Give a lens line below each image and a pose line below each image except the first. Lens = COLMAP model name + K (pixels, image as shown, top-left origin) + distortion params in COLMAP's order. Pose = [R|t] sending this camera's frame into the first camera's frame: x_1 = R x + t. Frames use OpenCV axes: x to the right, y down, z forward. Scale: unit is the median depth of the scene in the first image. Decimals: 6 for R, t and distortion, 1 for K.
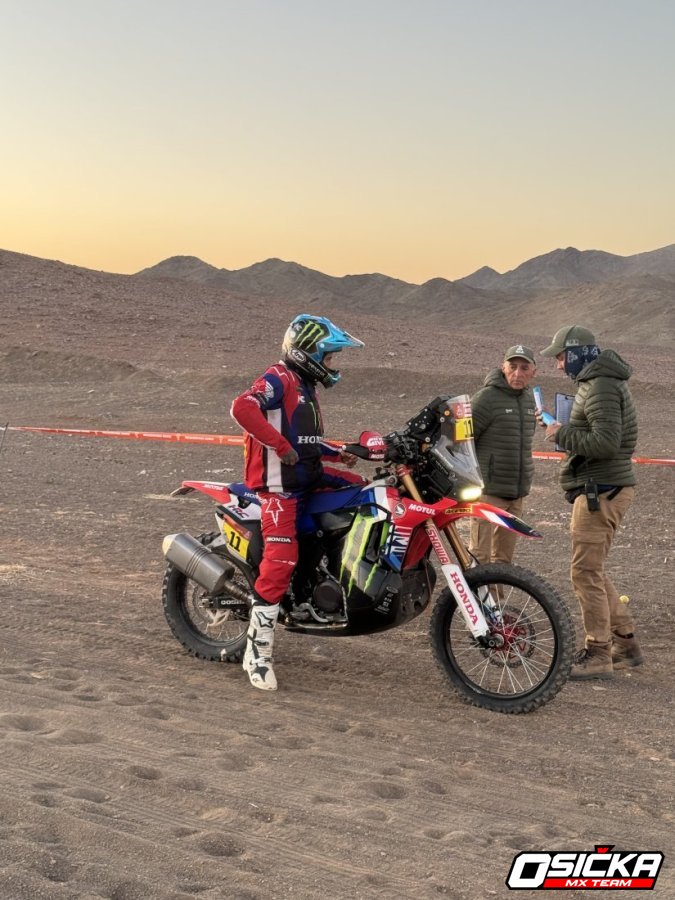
lens RADIAL K [[1365.5, 0, 326.8], [0, 1365.5, 481.7], [0, 0, 1]] dist [0.143298, 0.000000]
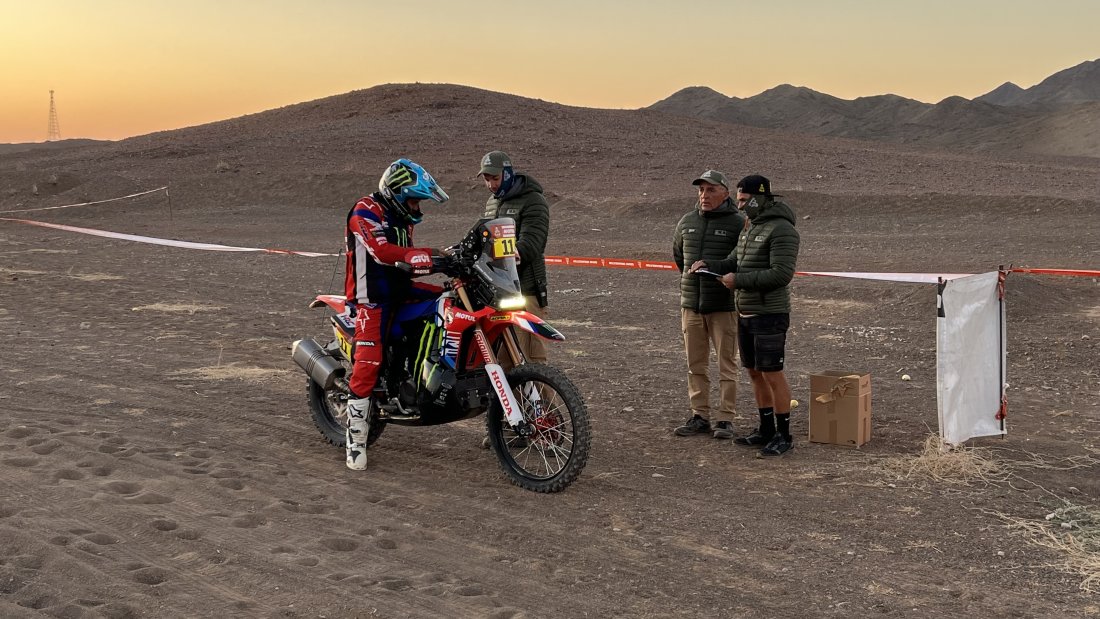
lens RADIAL K [[1320.3, 0, 550.0], [0, 1320.3, 310.3], [0, 0, 1]] dist [0.062934, 0.000000]
pose [[0.975683, -0.006872, -0.219079, 0.360764], [0.007804, 0.999964, 0.003387, 0.010649], [0.219048, -0.005014, 0.975701, -0.078615]]
